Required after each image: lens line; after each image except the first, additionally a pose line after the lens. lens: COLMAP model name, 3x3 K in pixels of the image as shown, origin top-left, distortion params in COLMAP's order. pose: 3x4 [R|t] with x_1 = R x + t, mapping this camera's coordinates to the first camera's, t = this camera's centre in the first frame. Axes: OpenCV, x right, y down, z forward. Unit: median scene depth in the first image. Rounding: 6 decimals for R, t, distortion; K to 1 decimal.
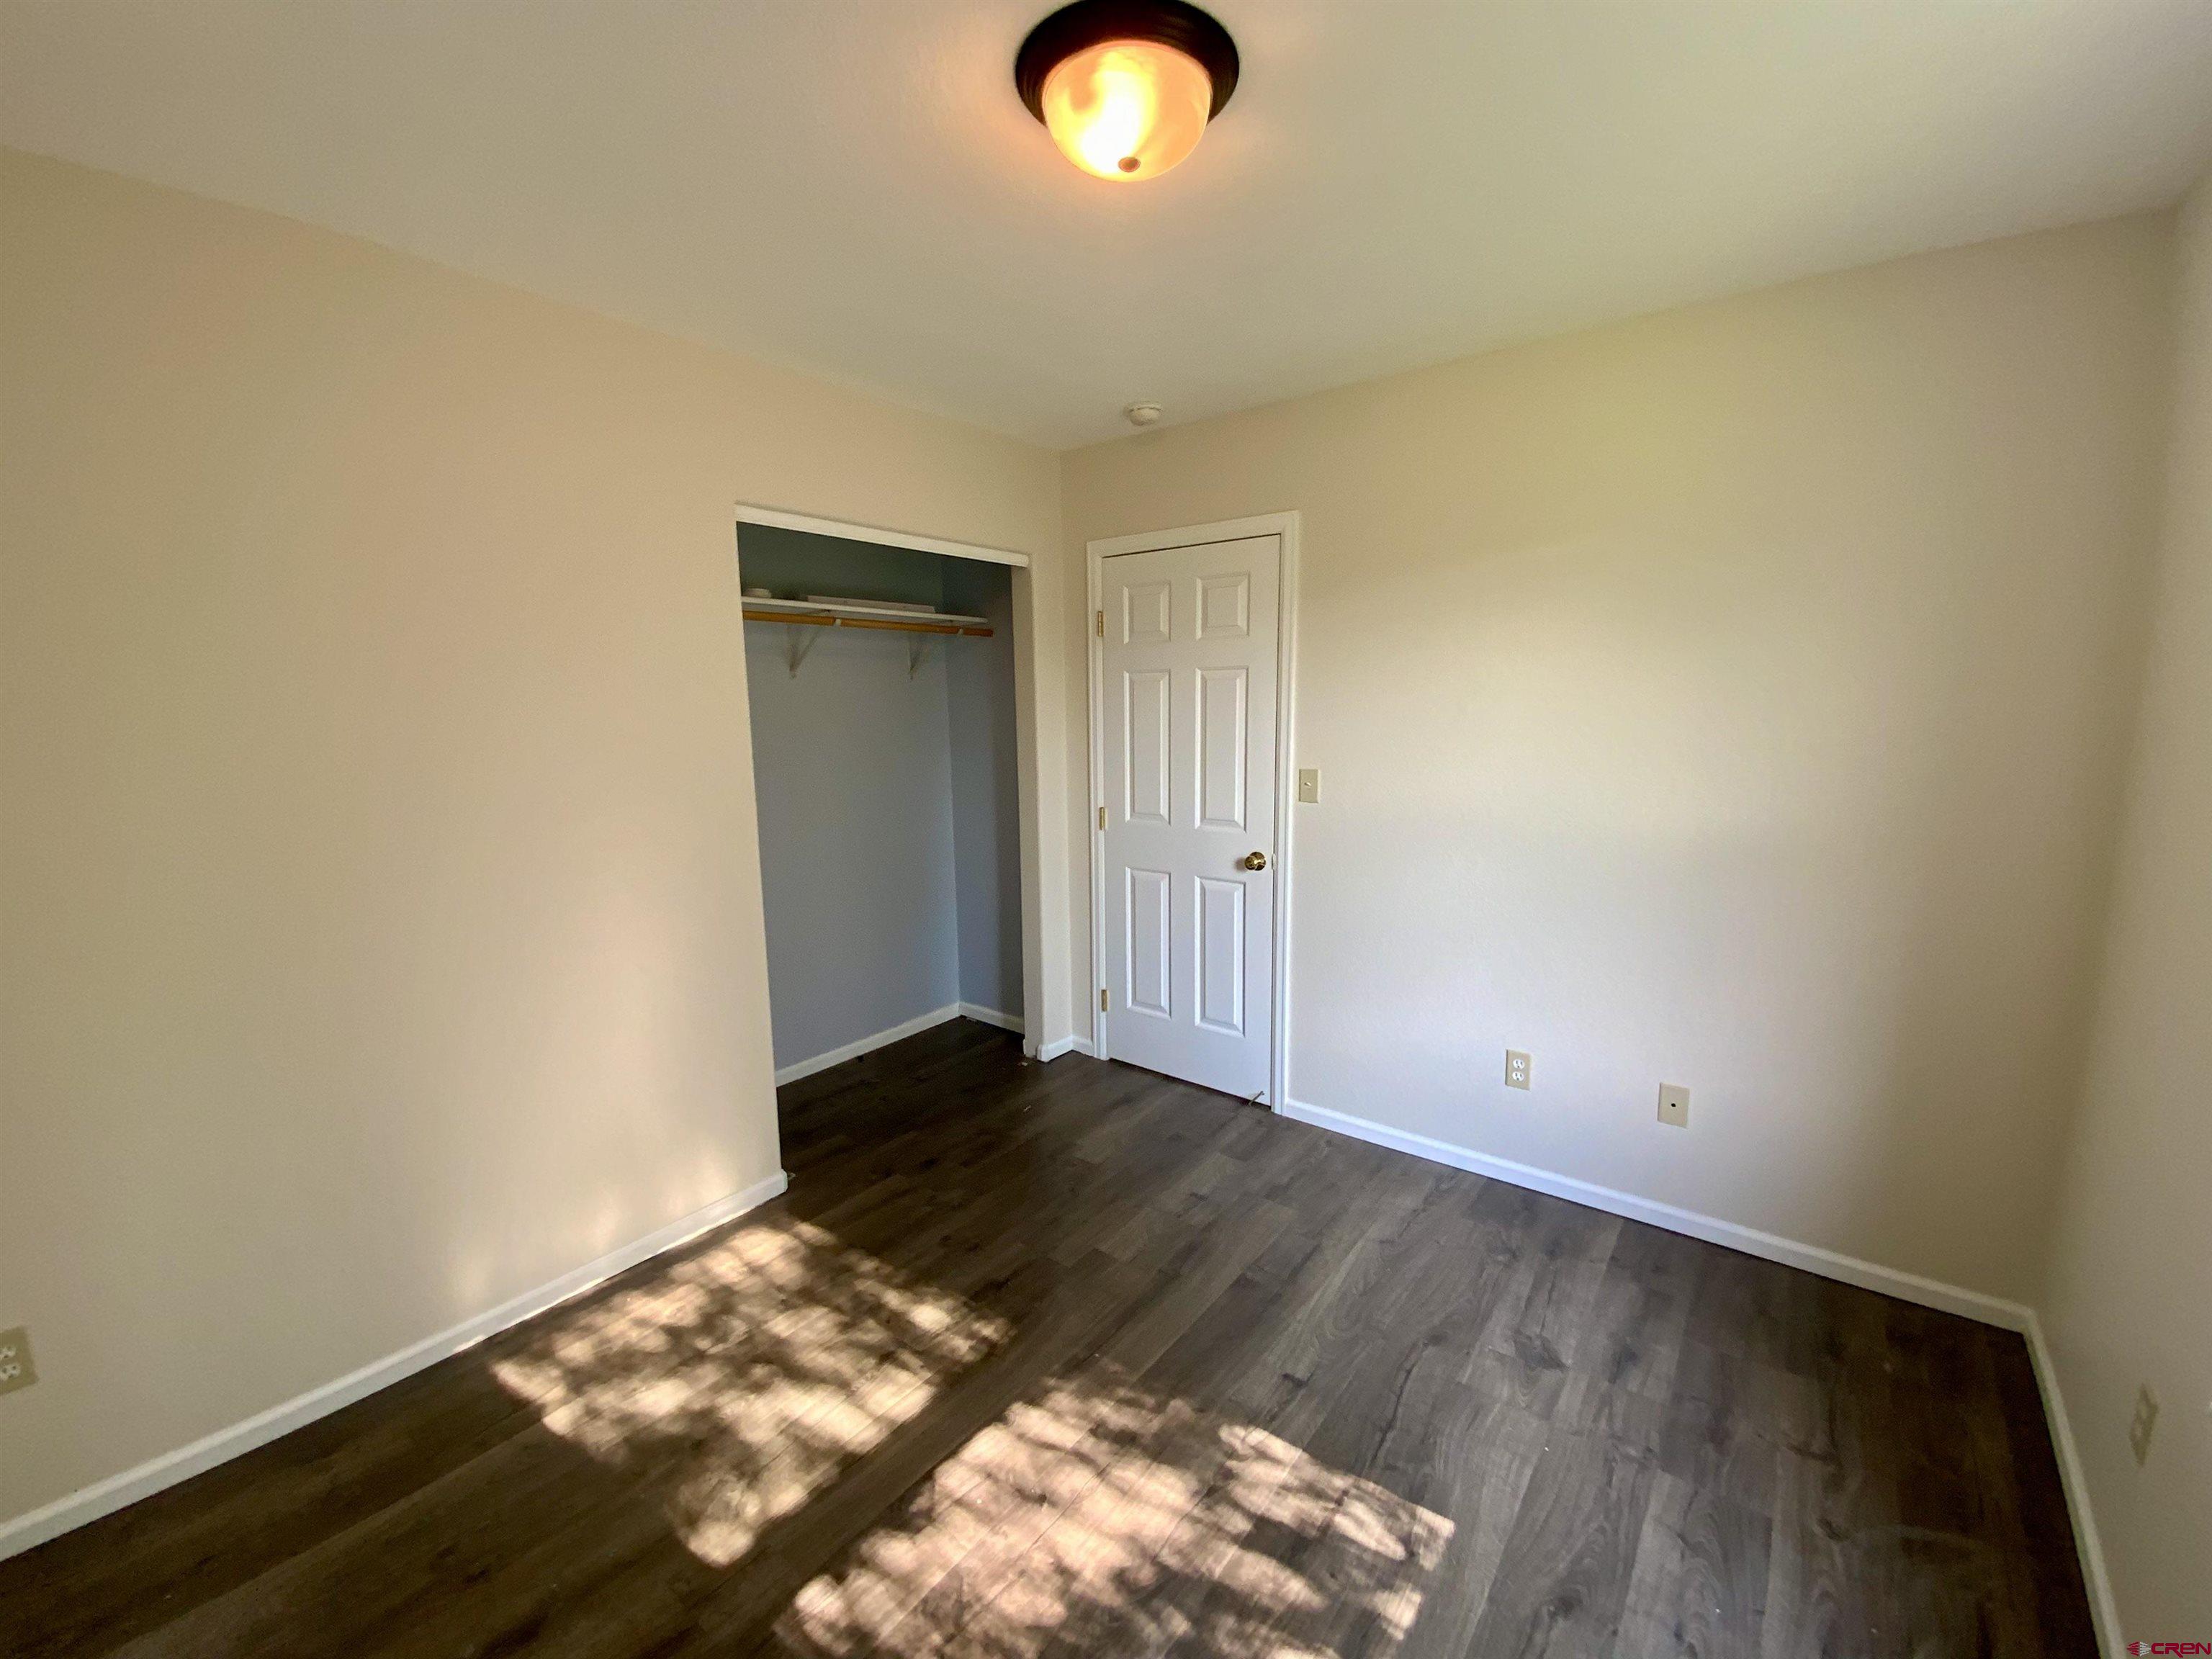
lens RADIAL K [[868.2, 0, 1111.5], [0, 868.2, 830.8], [0, 0, 1]] dist [0.001726, -0.011385]
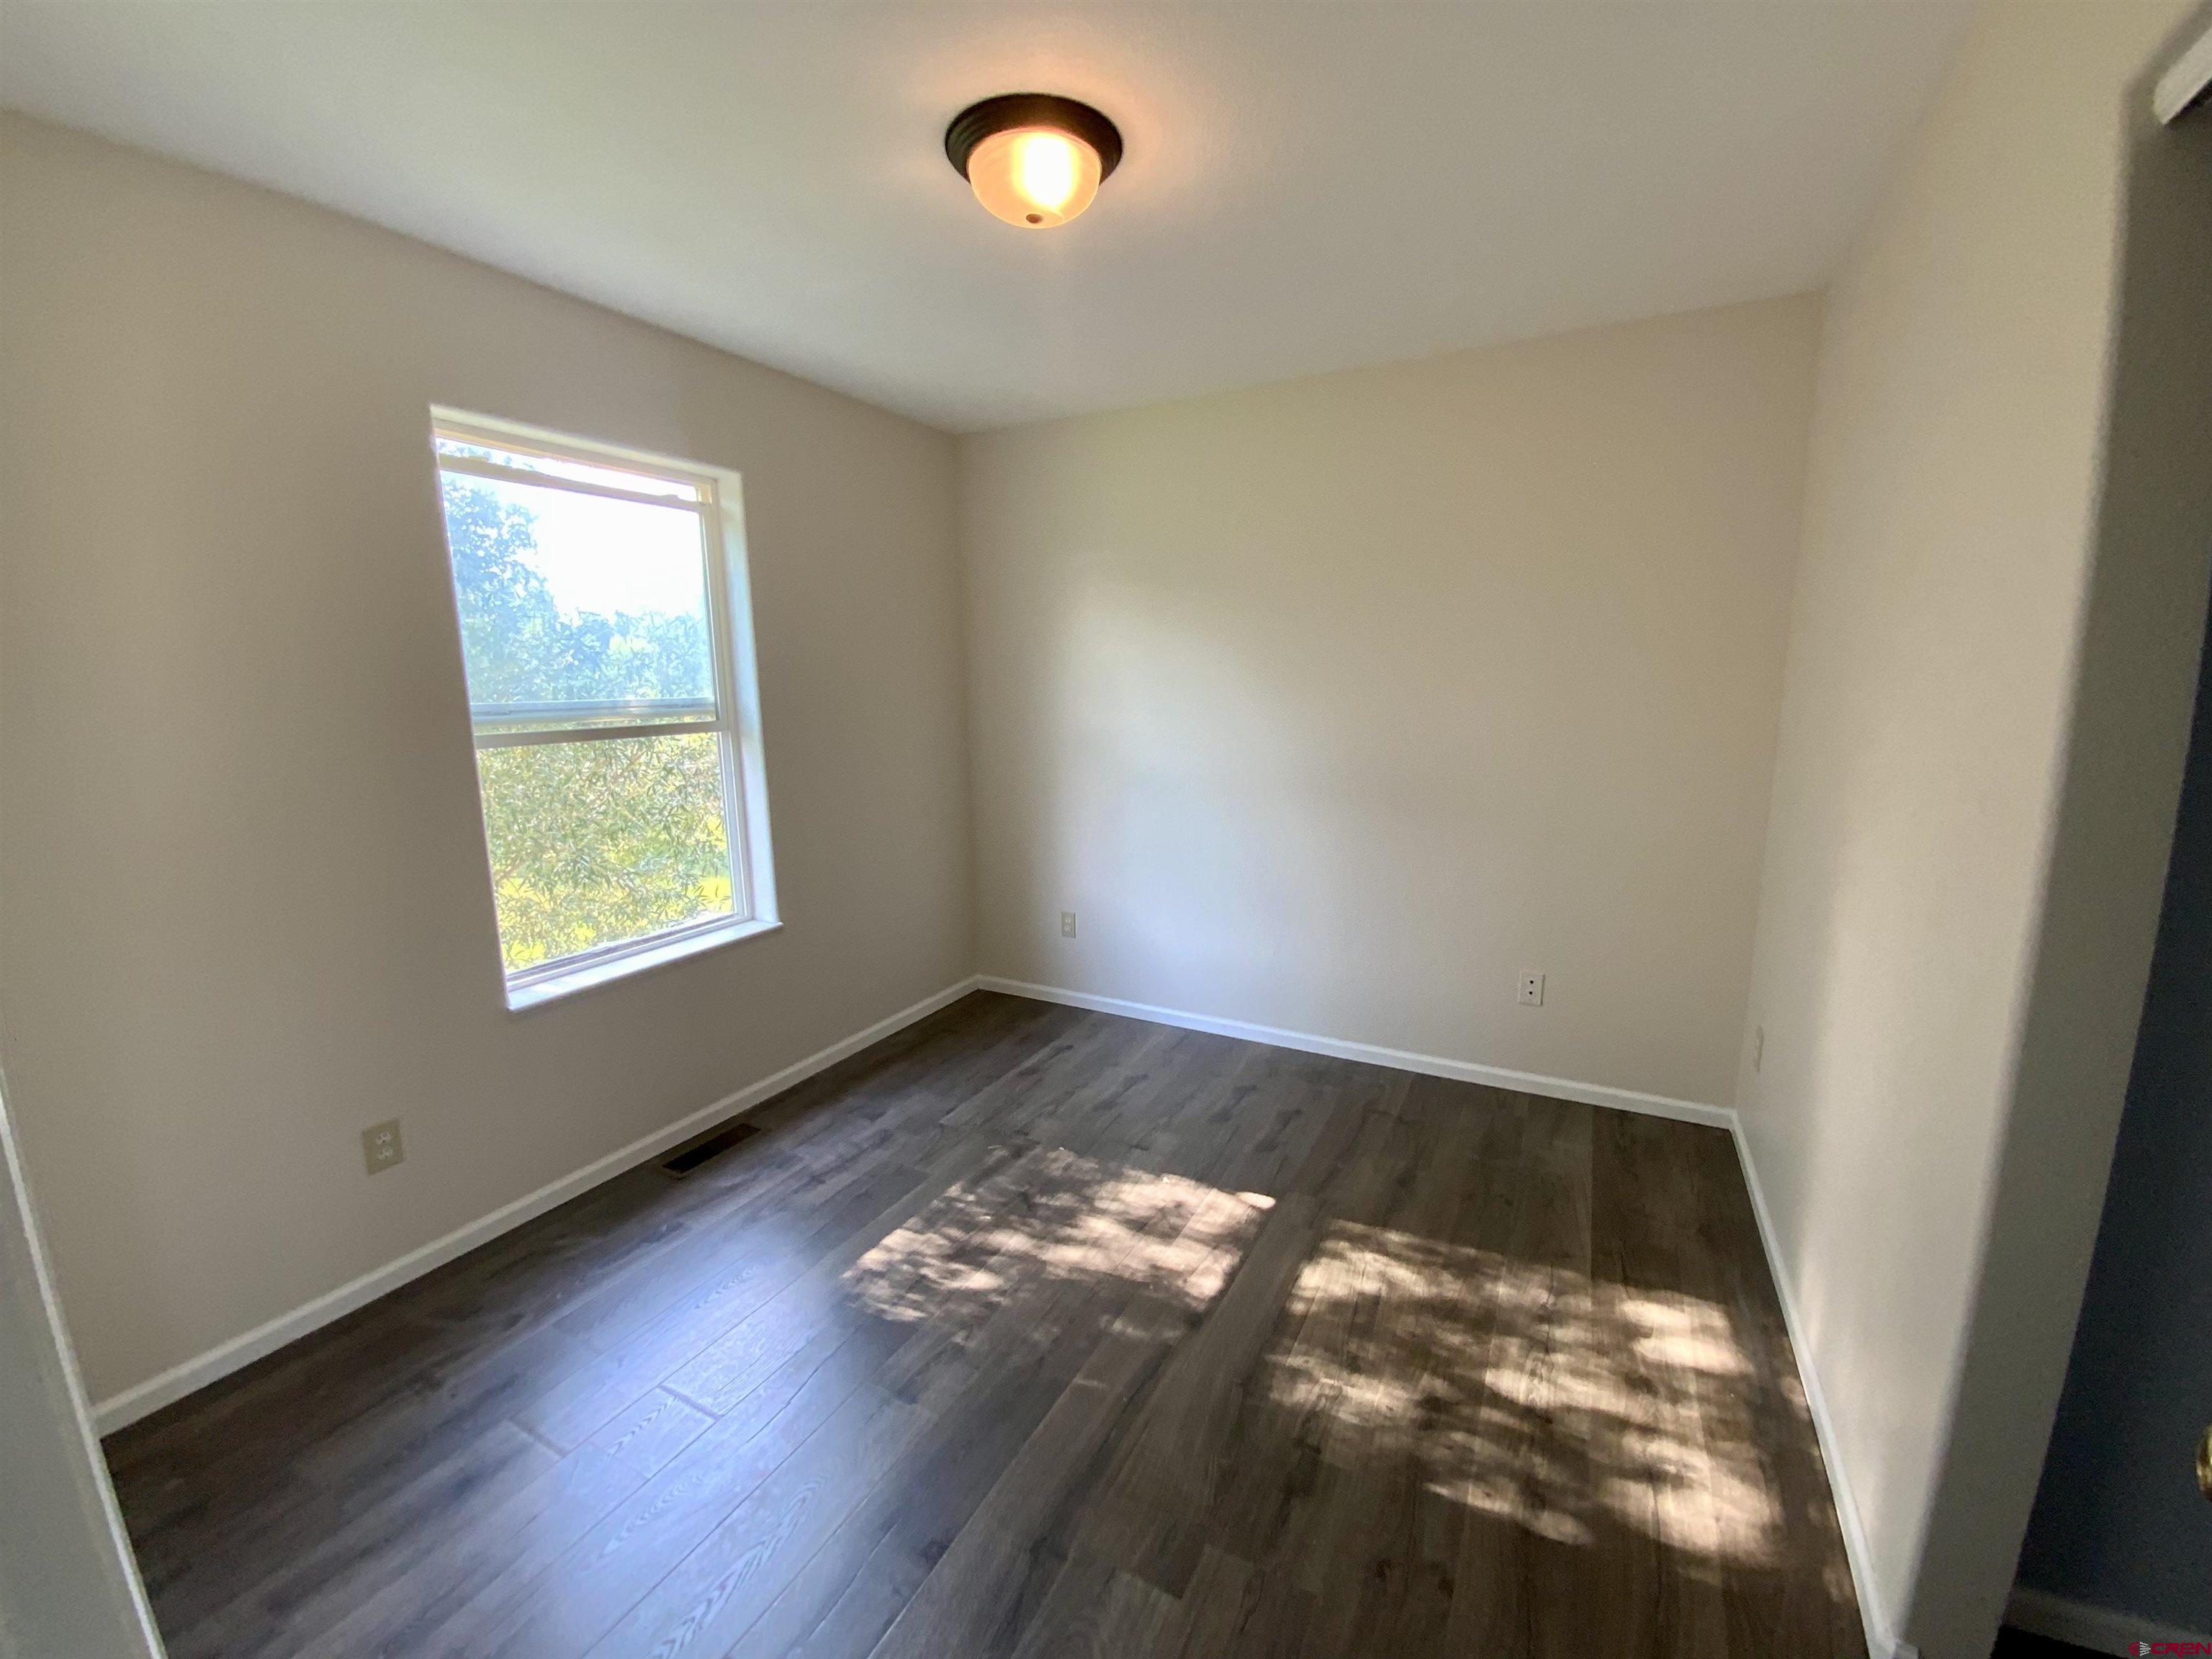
lens RADIAL K [[868.2, 0, 1111.5], [0, 868.2, 830.8], [0, 0, 1]] dist [0.001726, -0.011385]
pose [[-0.983648, 0.058817, -0.170225, 0.107371], [0.003509, 0.951249, 0.308404, -0.201140], [0.180066, 0.302764, -0.935901, 1.588826]]
